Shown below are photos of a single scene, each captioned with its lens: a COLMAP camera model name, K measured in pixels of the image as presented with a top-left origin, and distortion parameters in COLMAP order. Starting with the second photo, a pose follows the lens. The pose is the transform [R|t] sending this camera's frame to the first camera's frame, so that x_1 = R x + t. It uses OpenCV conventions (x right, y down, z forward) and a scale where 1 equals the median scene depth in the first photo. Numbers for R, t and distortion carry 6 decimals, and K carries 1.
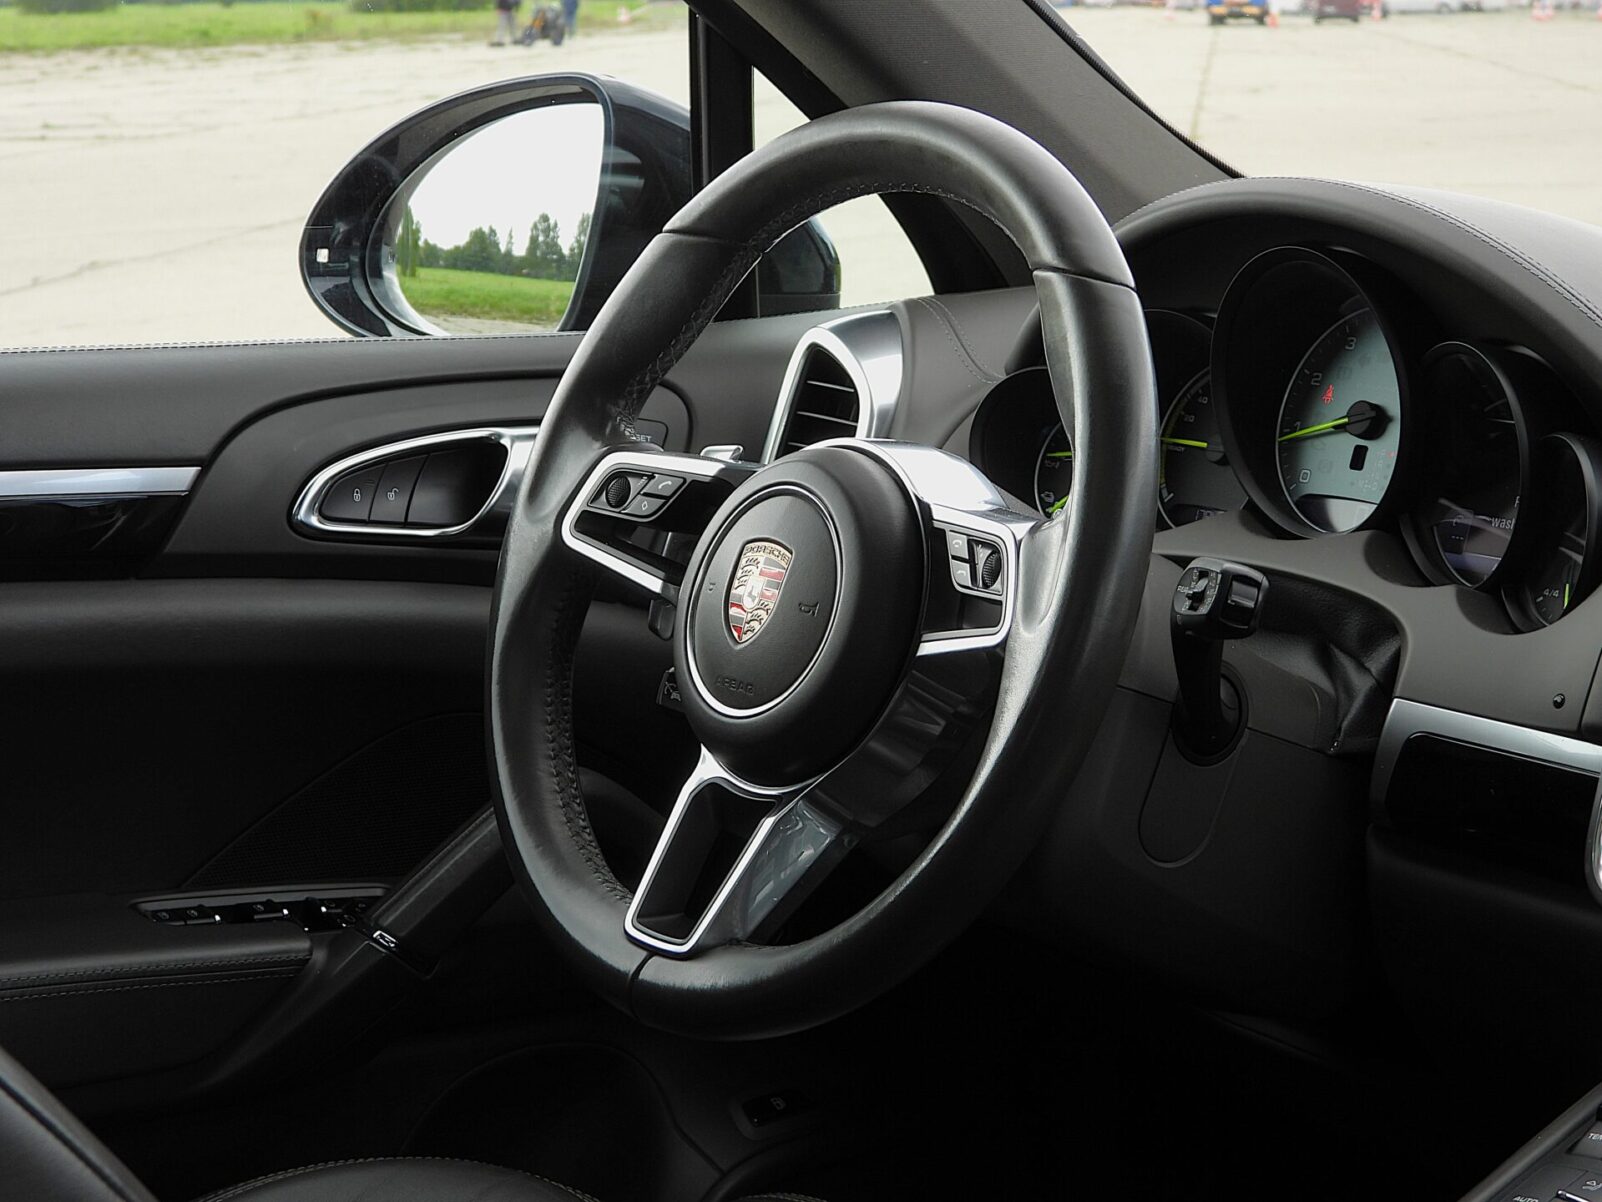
lens RADIAL K [[3624.5, 0, 801.0], [0, 3624.5, 601.0], [0, 0, 1]] dist [-0.051264, -0.313560]
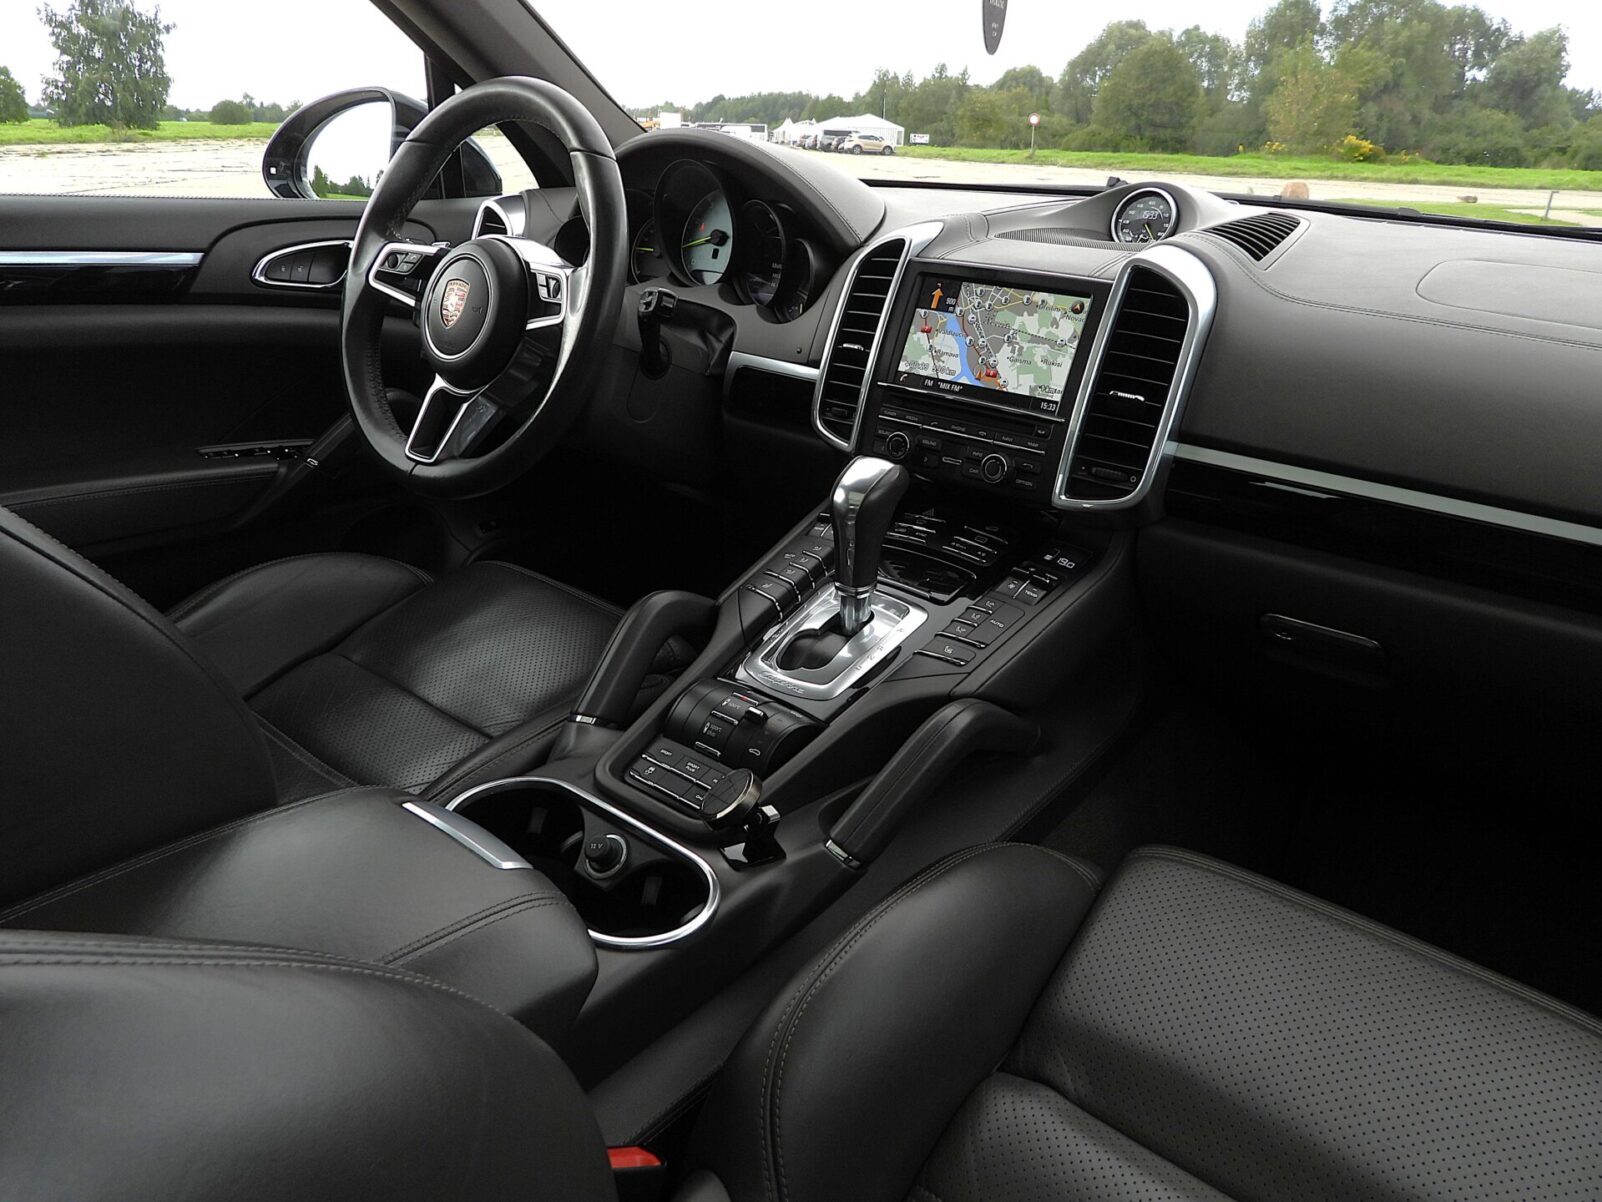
lens RADIAL K [[1151.2, 0, 801.0], [0, 1151.2, 601.0], [0, 0, 1]] dist [-0.018439, 0.000418]
pose [[0.974536, -0.051219, 0.218305, 0.031086], [0.003840, 0.977232, 0.212137, 0.026664], [-0.224200, -0.205896, 0.952544, 0.213711]]
